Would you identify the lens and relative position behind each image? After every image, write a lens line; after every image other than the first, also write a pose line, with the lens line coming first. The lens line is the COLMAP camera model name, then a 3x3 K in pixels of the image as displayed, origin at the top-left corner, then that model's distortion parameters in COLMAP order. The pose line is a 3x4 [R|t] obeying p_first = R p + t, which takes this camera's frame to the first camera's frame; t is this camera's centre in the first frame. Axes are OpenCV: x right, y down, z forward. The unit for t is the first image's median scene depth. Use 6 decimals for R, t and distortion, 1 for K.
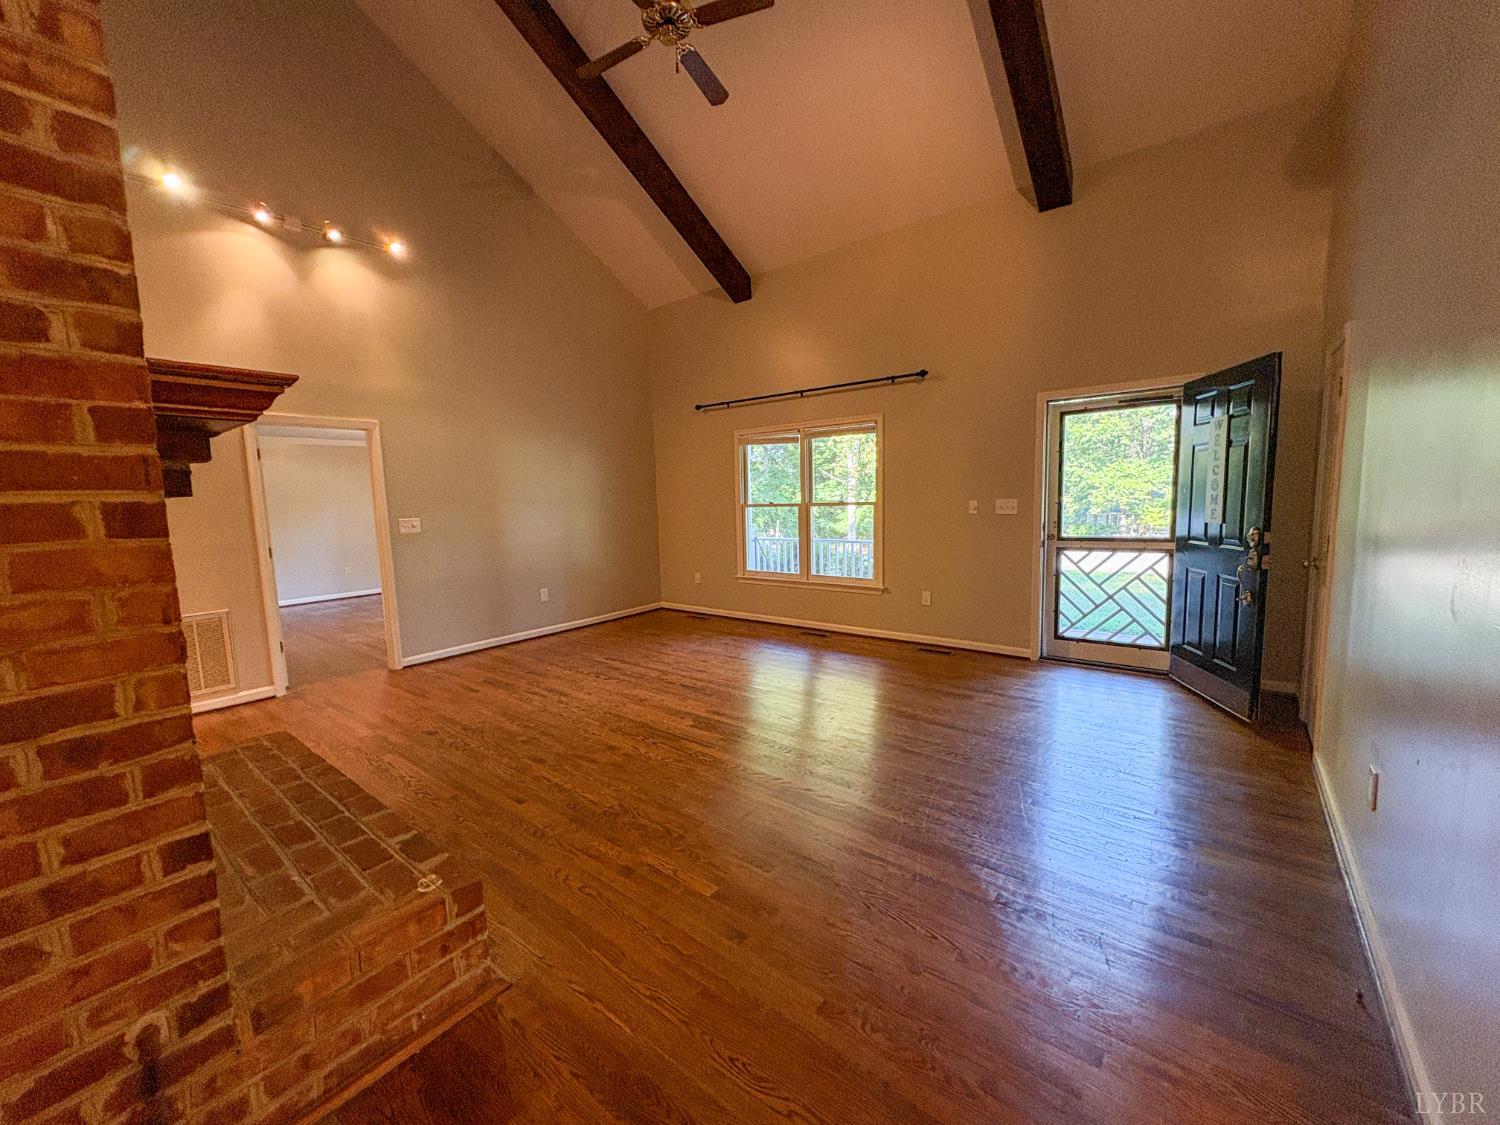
lens RADIAL K [[597.7, 0, 742.6], [0, 597.7, 553.0], [0, 0, 1]] dist [0.002902, 0.000100]
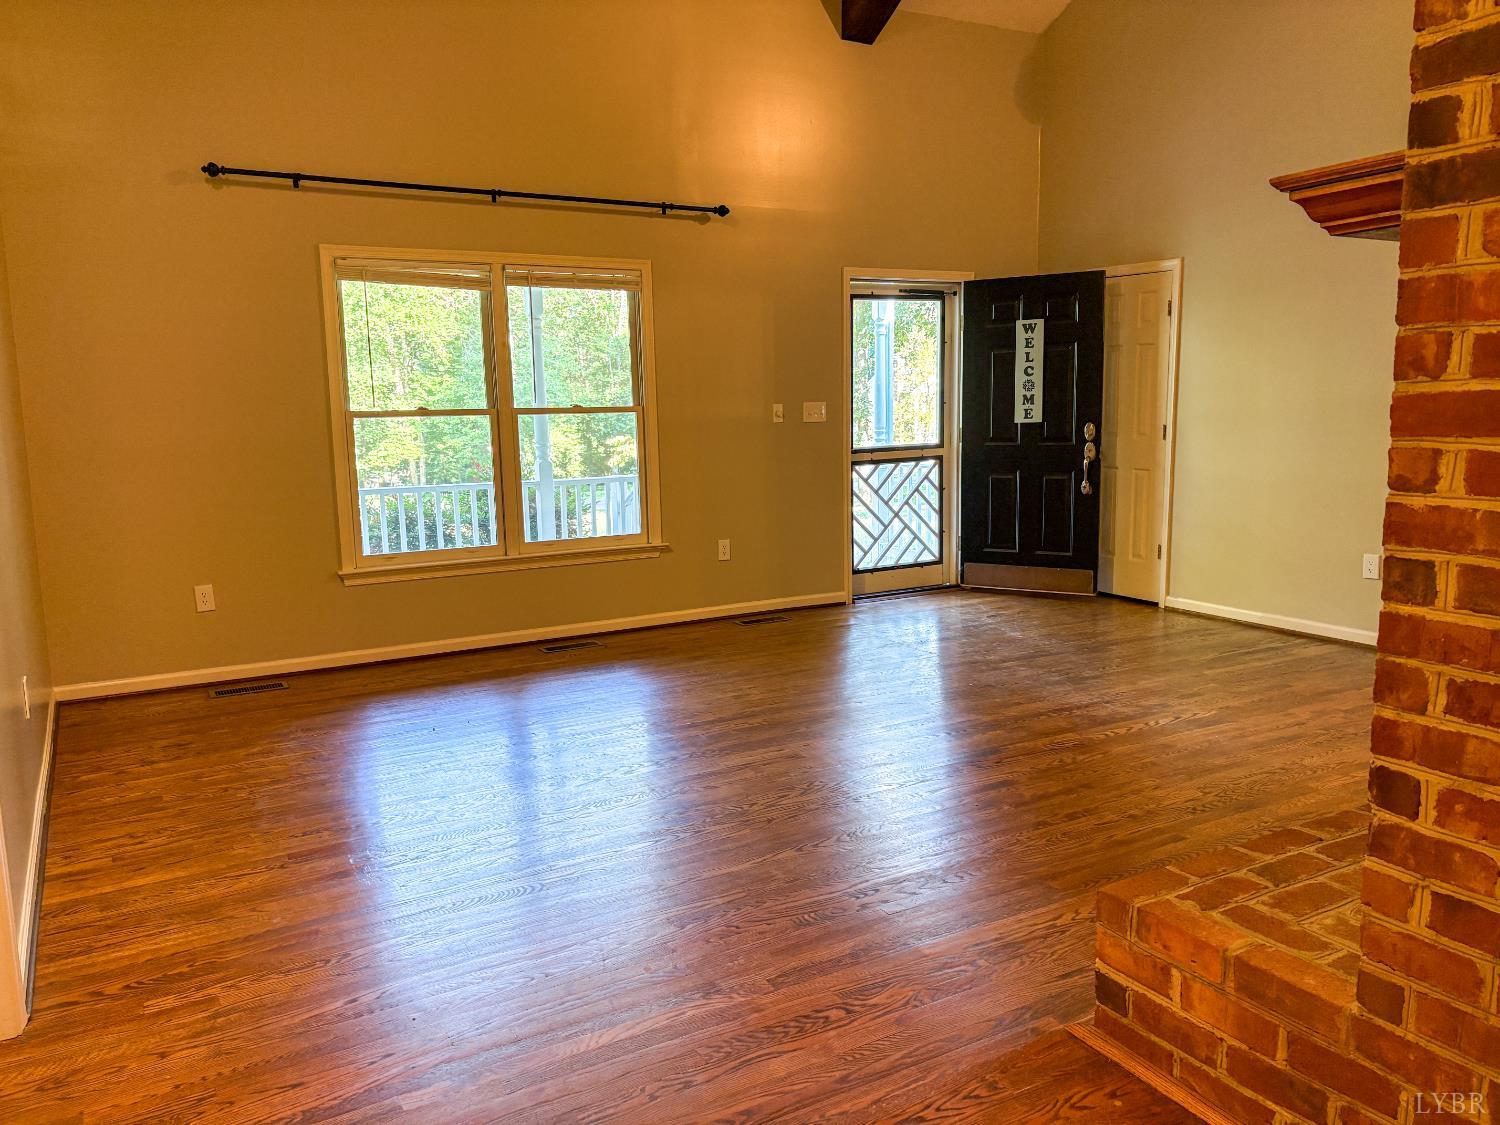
lens RADIAL K [[1140.7, 0, 746.0], [0, 1140.7, 572.1], [0, 0, 1]] dist [0.046610, -0.044766]
pose [[0.364902, -0.123735, 0.922787, -0.982826], [0.092680, 0.991034, 0.096237, -0.023585], [-0.926421, 0.050407, 0.373098, 0.559306]]
